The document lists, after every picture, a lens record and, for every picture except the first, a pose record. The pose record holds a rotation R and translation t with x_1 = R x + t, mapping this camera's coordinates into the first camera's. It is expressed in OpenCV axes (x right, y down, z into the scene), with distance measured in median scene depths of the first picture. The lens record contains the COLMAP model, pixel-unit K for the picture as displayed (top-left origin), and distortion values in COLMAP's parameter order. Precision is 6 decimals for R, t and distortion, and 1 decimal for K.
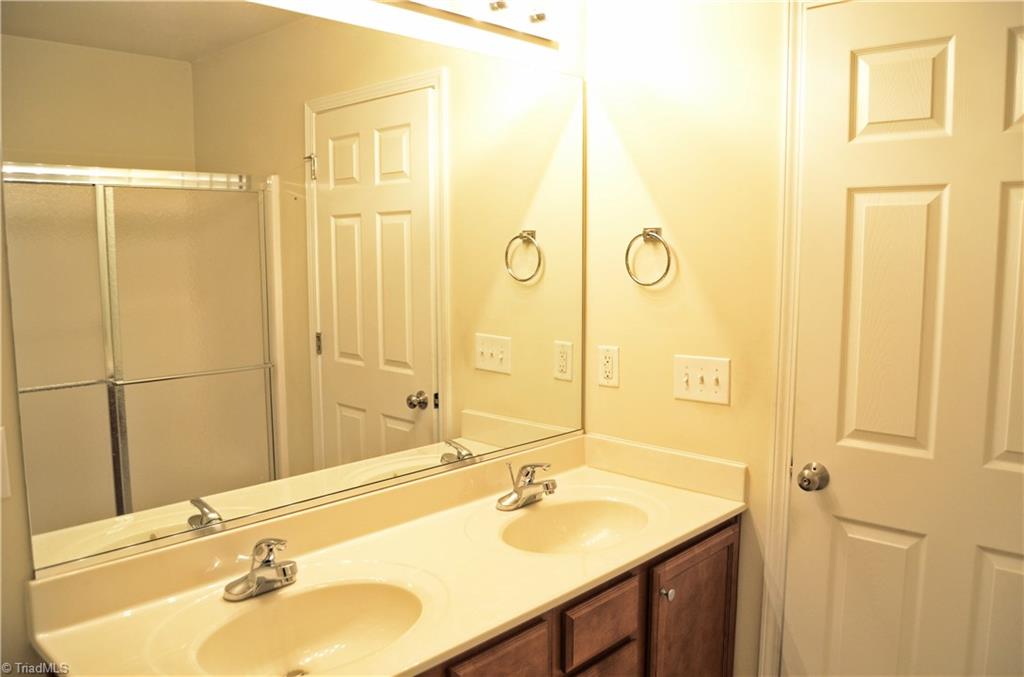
lens RADIAL K [[794.1, 0, 511.8], [0, 794.1, 338.8], [0, 0, 1]] dist [-0.094977, 0.032950]
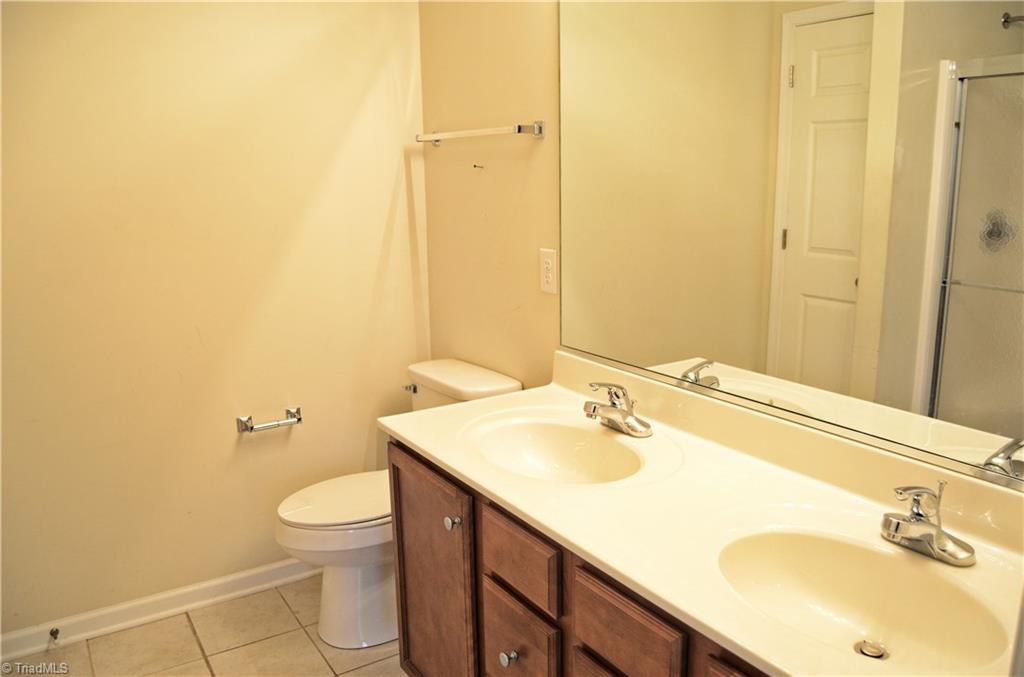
lens RADIAL K [[794.1, 0, 512.1], [0, 794.1, 339.5], [0, 0, 1]] dist [-0.094977, 0.032950]
pose [[-0.253336, 0.211006, -0.944085, 0.647610], [-0.101598, 0.964721, 0.242881, -0.055251], [0.962028, 0.157448, -0.222961, 0.900821]]
